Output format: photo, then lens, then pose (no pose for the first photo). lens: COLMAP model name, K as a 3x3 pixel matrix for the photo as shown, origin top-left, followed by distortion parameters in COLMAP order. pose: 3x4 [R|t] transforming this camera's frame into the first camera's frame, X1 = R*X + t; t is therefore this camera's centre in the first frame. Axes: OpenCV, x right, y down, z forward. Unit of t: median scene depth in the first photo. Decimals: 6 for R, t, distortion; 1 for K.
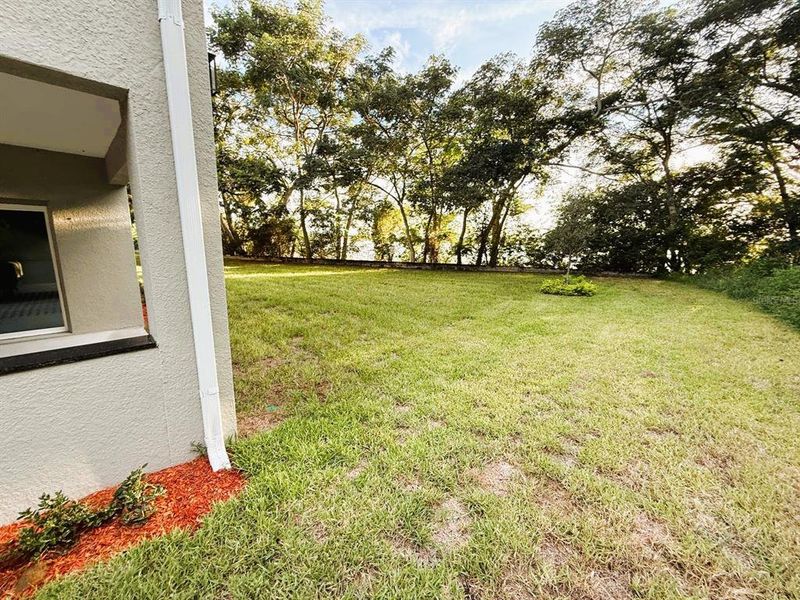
lens RADIAL K [[319.4, 0, 399.7], [0, 319.4, 300.4], [0, 0, 1]] dist [-0.001396, -0.000613]
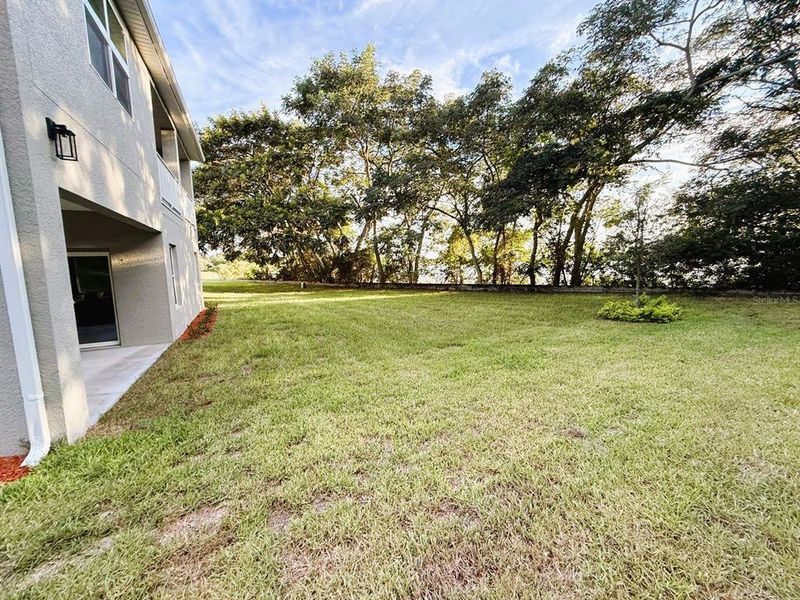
lens RADIAL K [[319.4, 0, 400.2], [0, 319.4, 302.4], [0, 0, 1]] dist [-0.001396, -0.000613]
pose [[0.944378, -0.007710, -0.328773, 0.169863], [-0.013831, 0.997910, -0.063128, -0.003453], [0.328572, 0.064164, 0.942297, 0.042774]]
